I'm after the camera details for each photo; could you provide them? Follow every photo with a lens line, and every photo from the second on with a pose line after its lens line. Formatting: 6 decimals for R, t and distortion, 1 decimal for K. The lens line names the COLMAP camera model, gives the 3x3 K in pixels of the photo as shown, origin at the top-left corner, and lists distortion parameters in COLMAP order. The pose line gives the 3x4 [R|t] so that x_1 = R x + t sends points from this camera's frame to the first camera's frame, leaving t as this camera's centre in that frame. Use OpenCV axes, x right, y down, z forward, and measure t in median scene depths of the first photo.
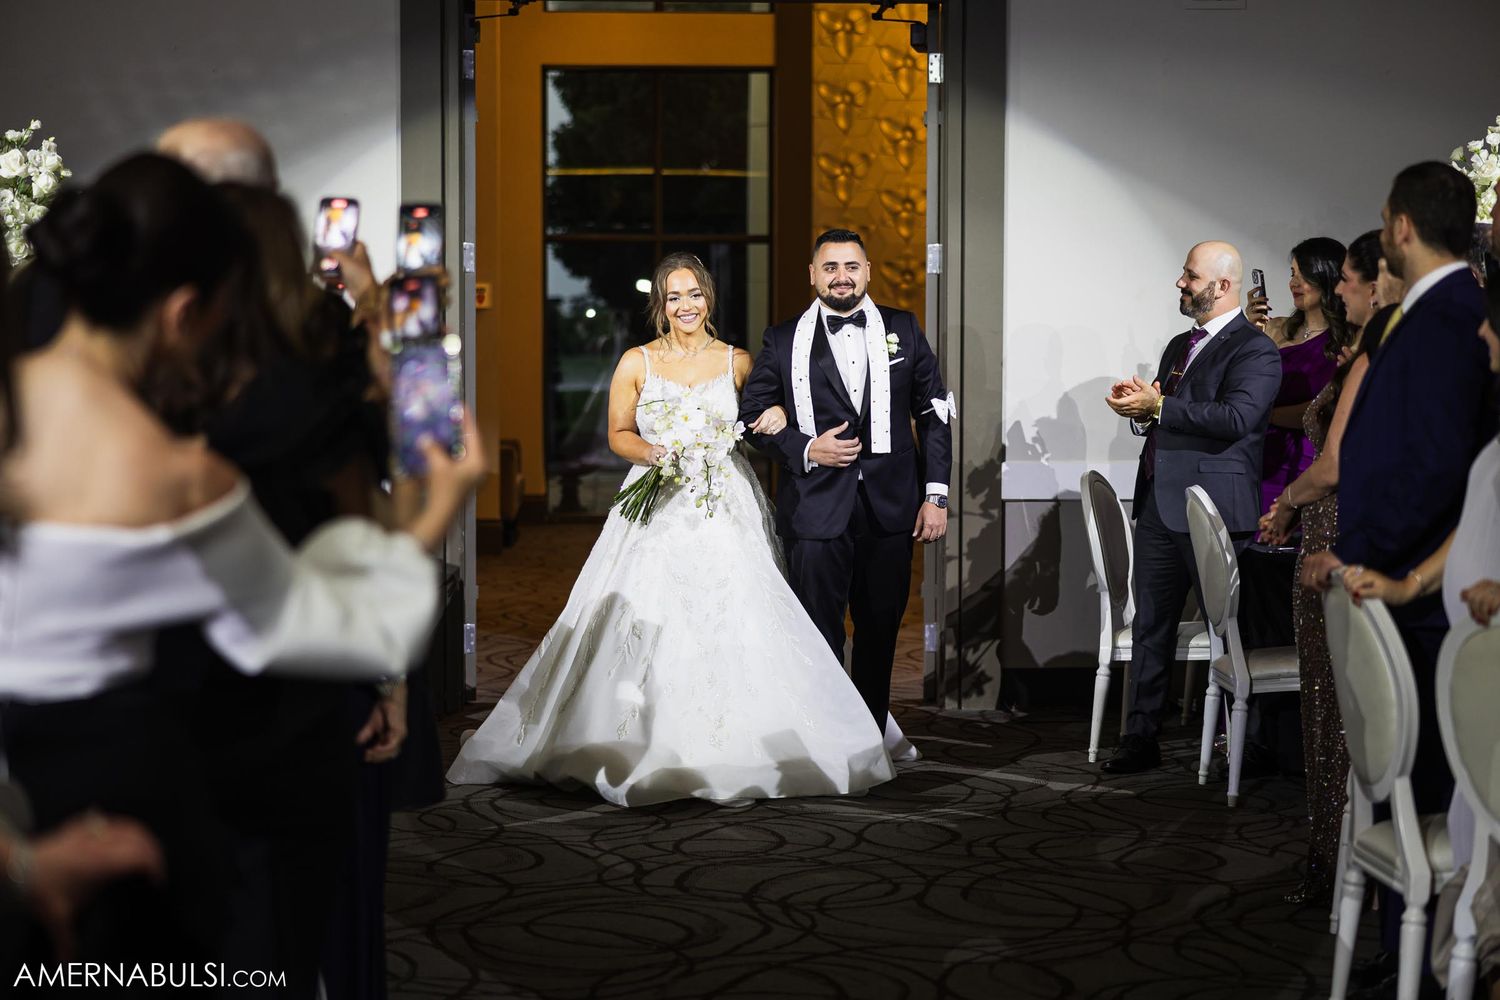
lens RADIAL K [[2882.2, 0, 712.5], [0, 2882.2, 495.3], [0, 0, 1]] dist [0.015797, -0.147094]
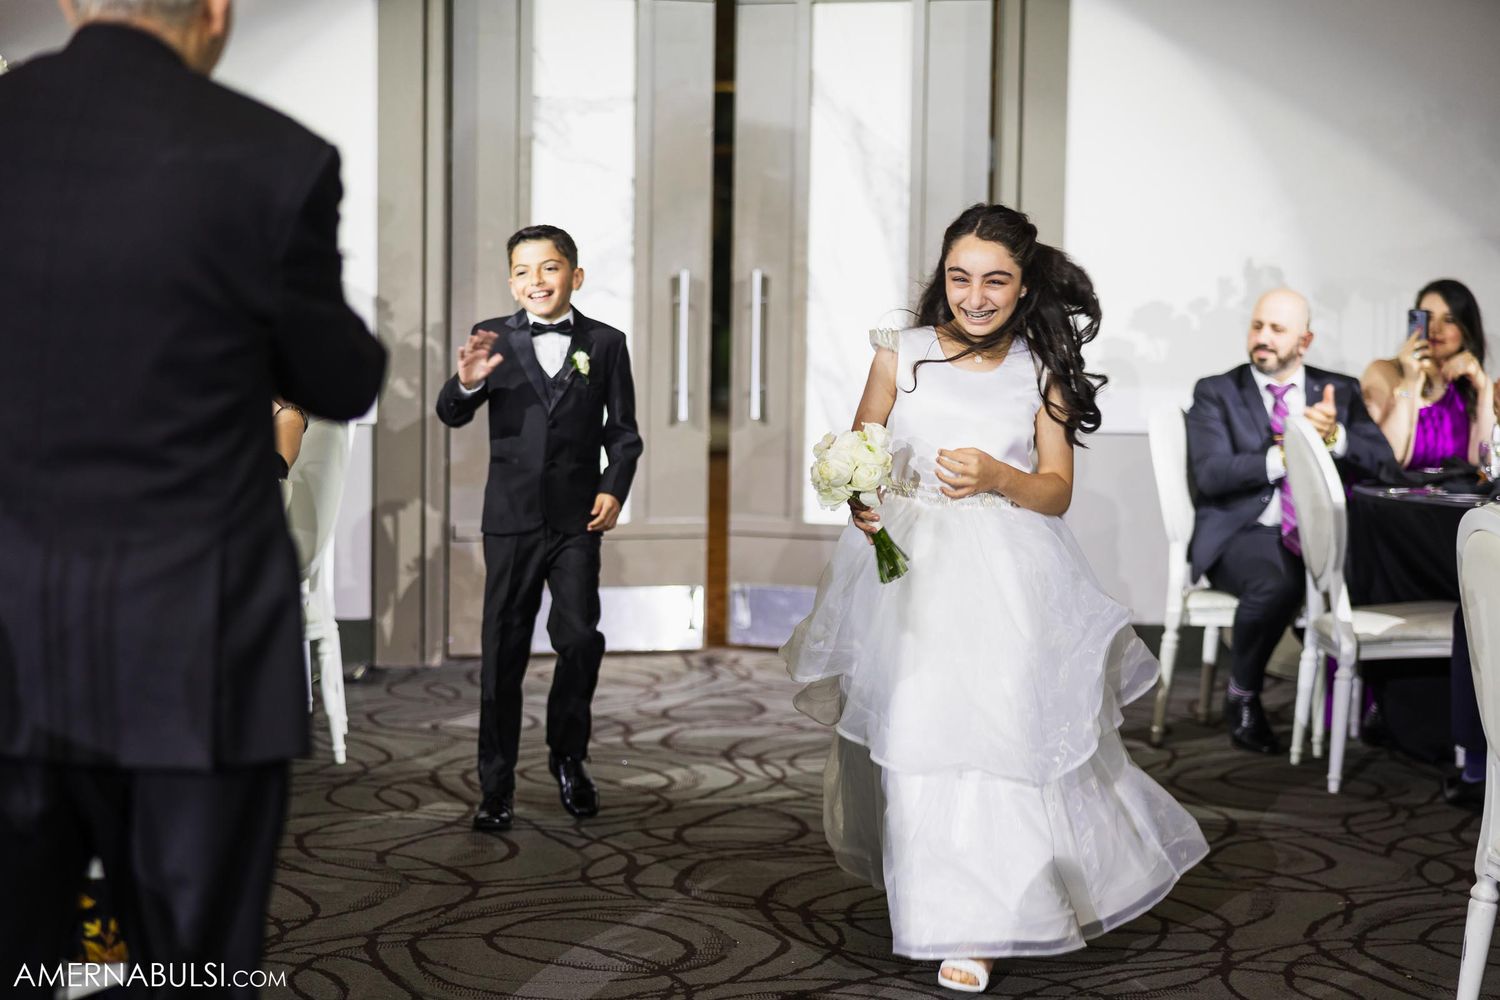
lens RADIAL K [[2882.2, 0, 712.5], [0, 2882.2, 495.3], [0, 0, 1]] dist [0.015797, -0.147094]
pose [[0.999884, 0.012329, -0.008941, 0.003892], [-0.012142, 0.999712, 0.020721, 0.005577], [0.009194, -0.020610, 0.999745, 0.165278]]
